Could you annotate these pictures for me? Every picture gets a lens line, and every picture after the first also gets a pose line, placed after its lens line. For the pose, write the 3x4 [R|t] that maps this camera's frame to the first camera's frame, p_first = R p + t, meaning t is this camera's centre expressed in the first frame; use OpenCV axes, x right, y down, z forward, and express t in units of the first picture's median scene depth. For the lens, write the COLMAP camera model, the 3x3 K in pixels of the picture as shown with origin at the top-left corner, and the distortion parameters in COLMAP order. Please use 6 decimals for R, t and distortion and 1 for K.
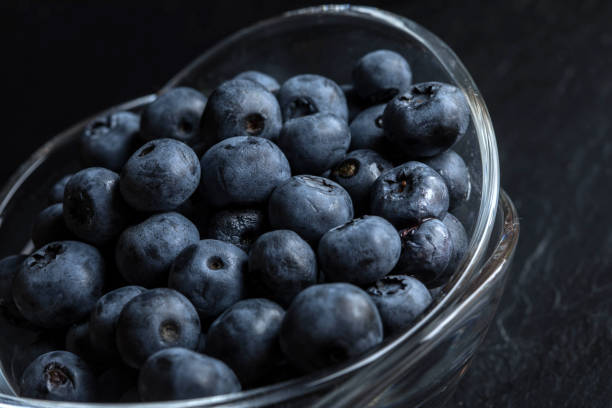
lens RADIAL K [[2498.7, 0, 306.0], [0, 2498.7, 204.0], [0, 0, 1]] dist [-0.179446, -2.378131]
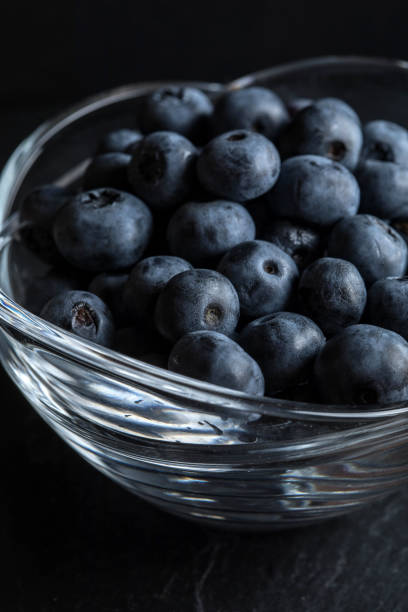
lens RADIAL K [[2498.7, 0, 204.0], [0, 2498.7, 306.0], [0, 0, 1]] dist [-0.179446, -2.378131]
pose [[0.928830, 0.357081, 0.098829, -0.152659], [-0.358696, 0.933453, -0.001519, 0.048634], [-0.092795, -0.034039, 0.995103, 0.001658]]
